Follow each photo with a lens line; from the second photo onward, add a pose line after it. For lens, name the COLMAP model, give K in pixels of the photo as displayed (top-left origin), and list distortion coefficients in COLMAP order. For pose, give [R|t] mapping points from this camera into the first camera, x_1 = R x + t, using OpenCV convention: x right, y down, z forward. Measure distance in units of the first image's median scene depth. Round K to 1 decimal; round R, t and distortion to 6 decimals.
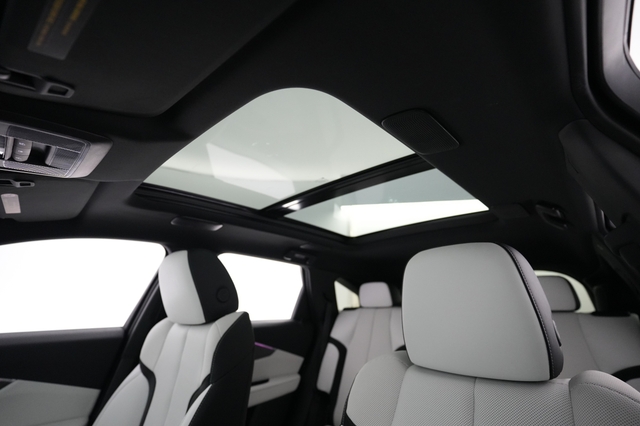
lens RADIAL K [[306.1, 0, 315.9], [0, 306.1, 207.1], [0, 0, 1]] dist [0.000734, 0.000576]
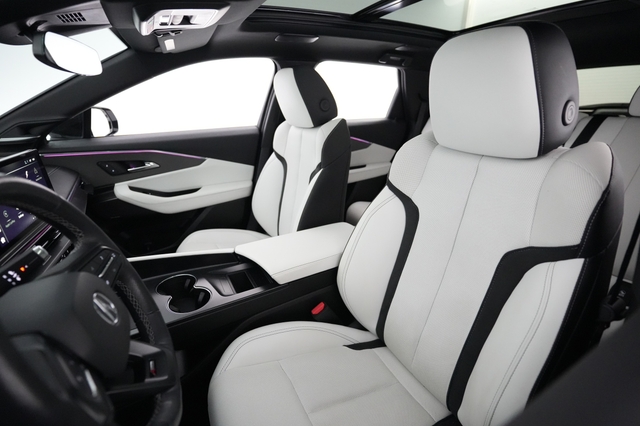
lens RADIAL K [[315.7, 0, 318.2], [0, 315.7, 213.8], [0, 0, 1]] dist [0.003168, 0.000475]
pose [[0.951503, 0.094782, -0.292676, 0.073789], [0.109440, 0.784838, 0.609961, -0.125710], [0.287516, -0.612410, 0.736402, -0.187092]]
